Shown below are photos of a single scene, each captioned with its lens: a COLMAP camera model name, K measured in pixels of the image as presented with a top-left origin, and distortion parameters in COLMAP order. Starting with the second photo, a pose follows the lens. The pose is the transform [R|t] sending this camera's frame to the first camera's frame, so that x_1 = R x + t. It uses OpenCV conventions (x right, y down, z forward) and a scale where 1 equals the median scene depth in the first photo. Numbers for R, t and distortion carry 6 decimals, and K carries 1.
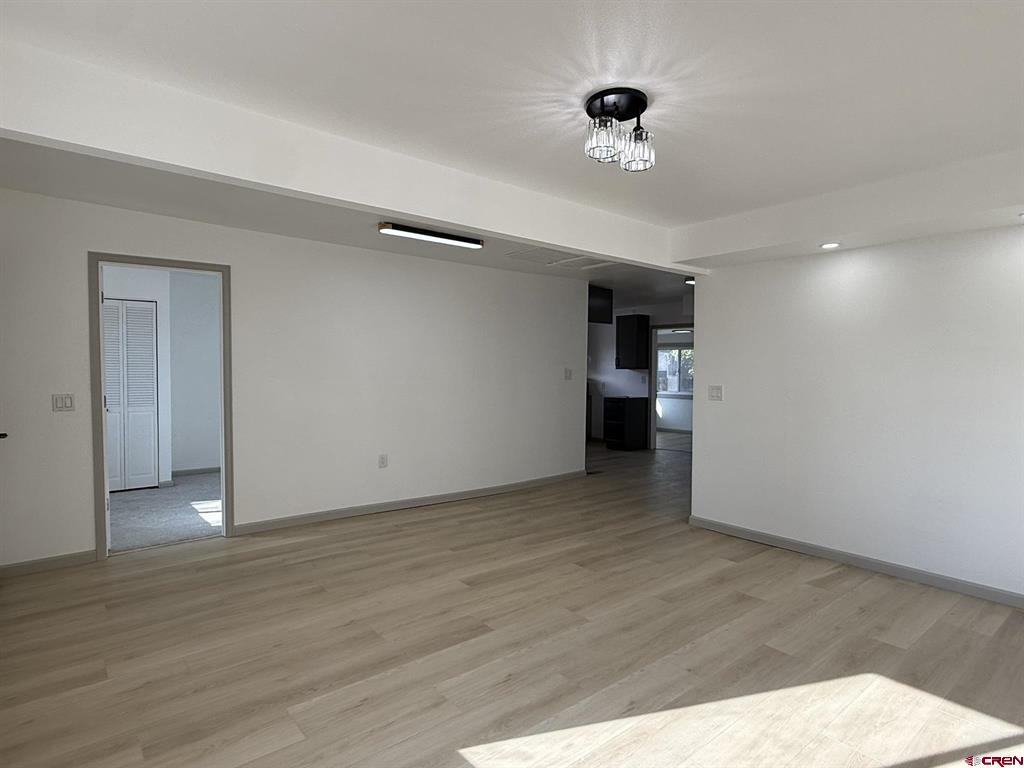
lens RADIAL K [[563.2, 0, 512.5], [0, 563.2, 390.2], [0, 0, 1]] dist [0.012771, 0.000408]
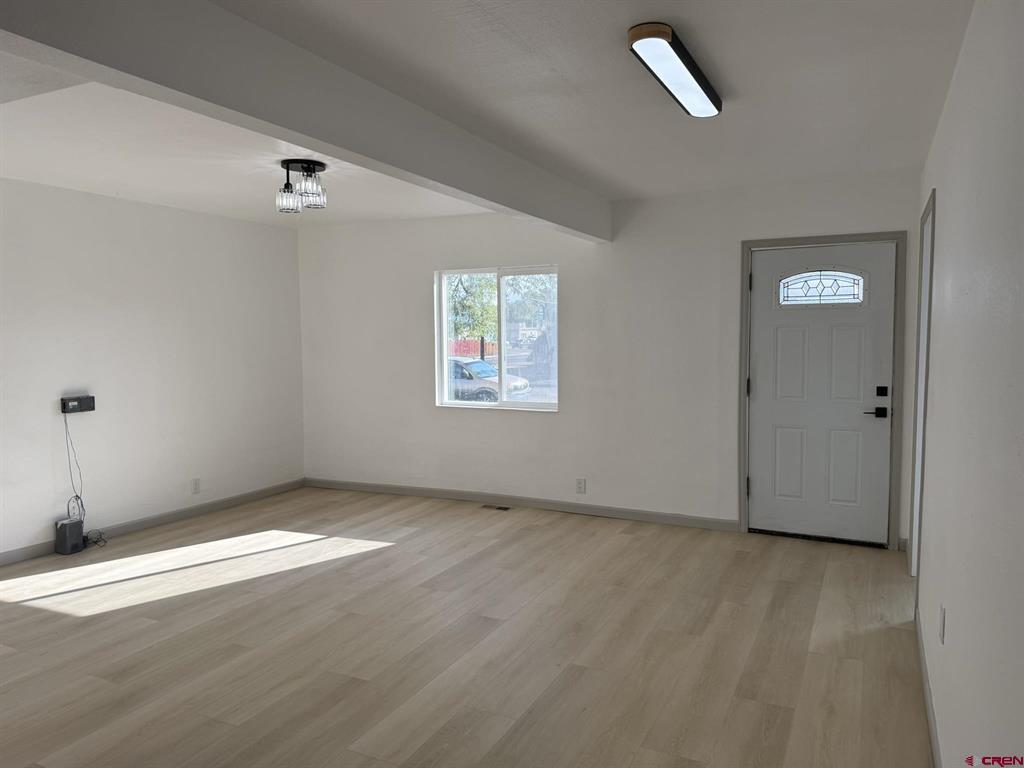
lens RADIAL K [[720.3, 0, 512.0], [0, 720.3, 384.0], [0, 0, 1]] dist [0.158072, -0.295992]
pose [[-0.915174, 0.025940, -0.402224, 0.291557], [-0.015158, 0.995006, 0.098660, -0.095614], [0.402774, 0.096388, -0.910210, 1.857214]]
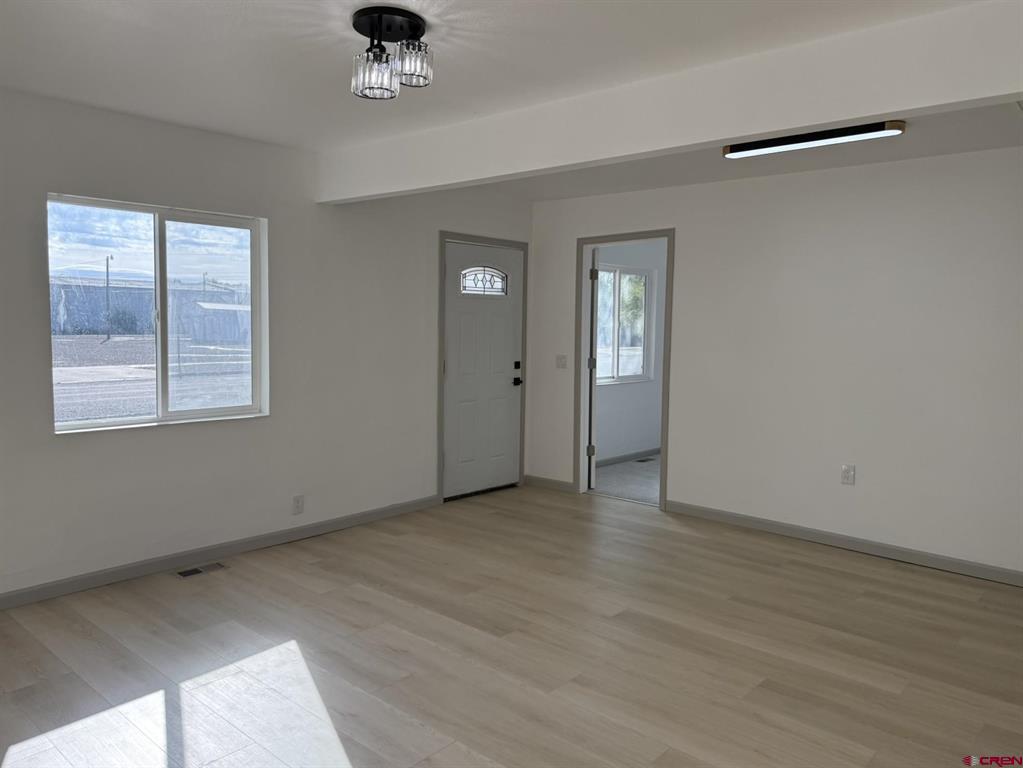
lens RADIAL K [[748.1, 0, 518.1], [0, 748.1, 381.5], [0, 0, 1]] dist [0.110815, -0.144531]
pose [[0.160347, 0.073437, -0.984325, 0.868129], [-0.050432, 0.996536, 0.066133, -0.040079], [0.985771, 0.039038, 0.163496, 0.645658]]
